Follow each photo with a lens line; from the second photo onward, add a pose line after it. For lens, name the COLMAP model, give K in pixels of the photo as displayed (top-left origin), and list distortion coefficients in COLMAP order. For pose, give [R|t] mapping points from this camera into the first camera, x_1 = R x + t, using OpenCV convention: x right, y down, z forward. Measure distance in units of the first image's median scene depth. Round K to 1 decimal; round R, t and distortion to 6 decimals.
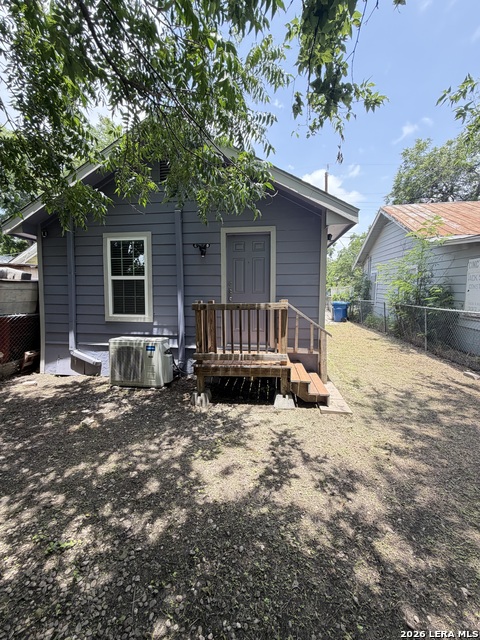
lens RADIAL K [[256.2, 0, 239.3], [0, 256.2, 320.4], [0, 0, 1]] dist [-0.002519, 0.000019]
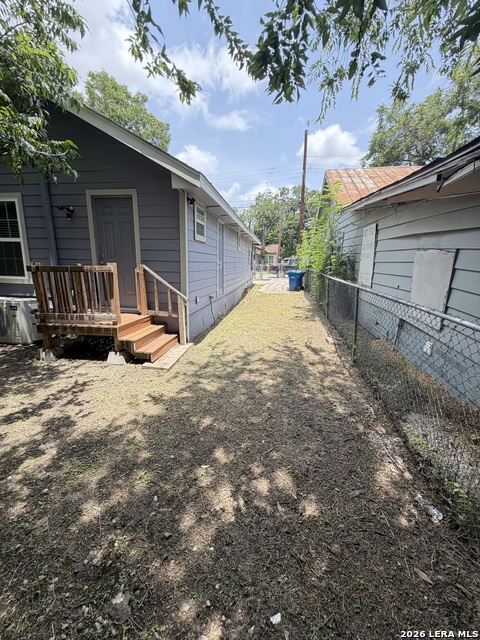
lens RADIAL K [[256.2, 0, 240.6], [0, 256.2, 320.5], [0, 0, 1]] dist [-0.002519, 0.000019]
pose [[0.999730, 0.021638, -0.008426, 0.707487], [-0.020466, 0.992500, 0.120518, 0.015610], [0.010971, -0.120313, 0.992675, -0.057727]]
